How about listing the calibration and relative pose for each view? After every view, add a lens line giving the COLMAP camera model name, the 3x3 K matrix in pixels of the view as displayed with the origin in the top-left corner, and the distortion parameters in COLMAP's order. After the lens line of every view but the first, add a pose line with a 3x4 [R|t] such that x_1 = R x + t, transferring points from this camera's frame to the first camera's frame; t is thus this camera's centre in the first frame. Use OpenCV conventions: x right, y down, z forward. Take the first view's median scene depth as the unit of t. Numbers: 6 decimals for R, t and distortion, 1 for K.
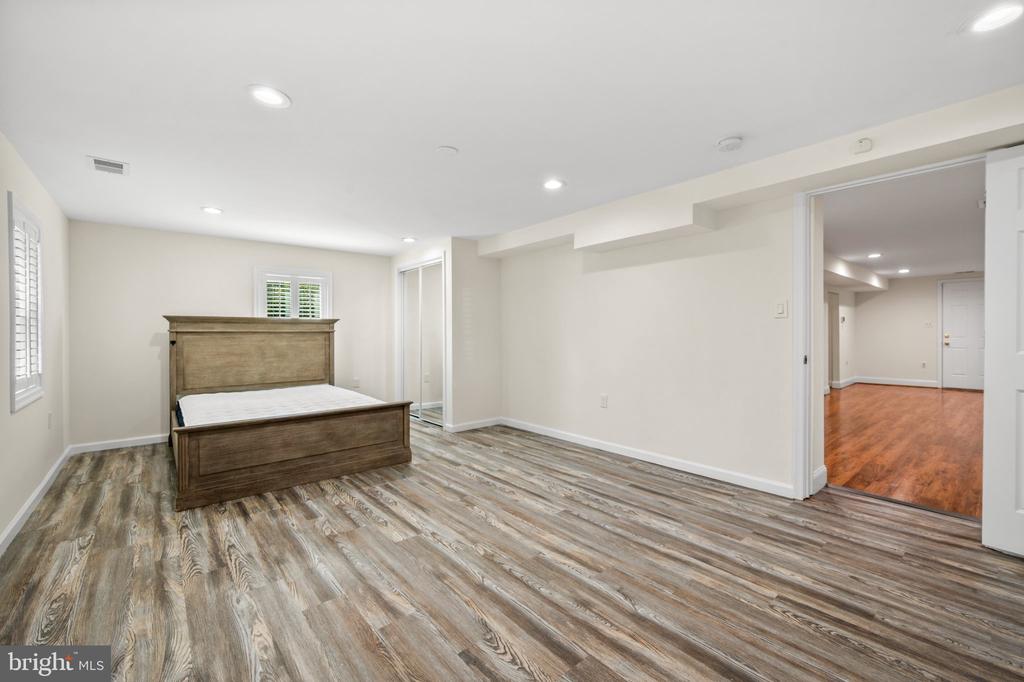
lens RADIAL K [[425.1, 0, 511.2], [0, 425.1, 337.4], [0, 0, 1]] dist [-0.000942, -0.000411]
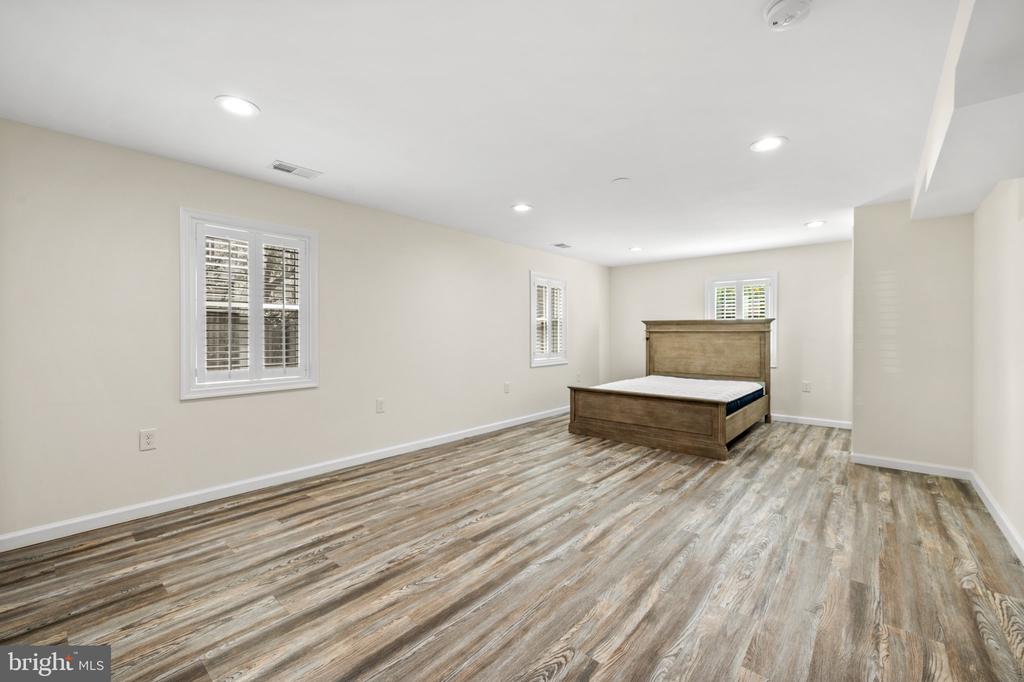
lens RADIAL K [[425.1, 0, 511.2], [0, 425.1, 337.4], [0, 0, 1]] dist [-0.000942, -0.000411]
pose [[0.153983, 0.013792, -0.987977, 0.874426], [-0.010425, 0.999870, 0.012333, -0.009042], [0.988019, 0.008400, 0.154107, 0.446644]]
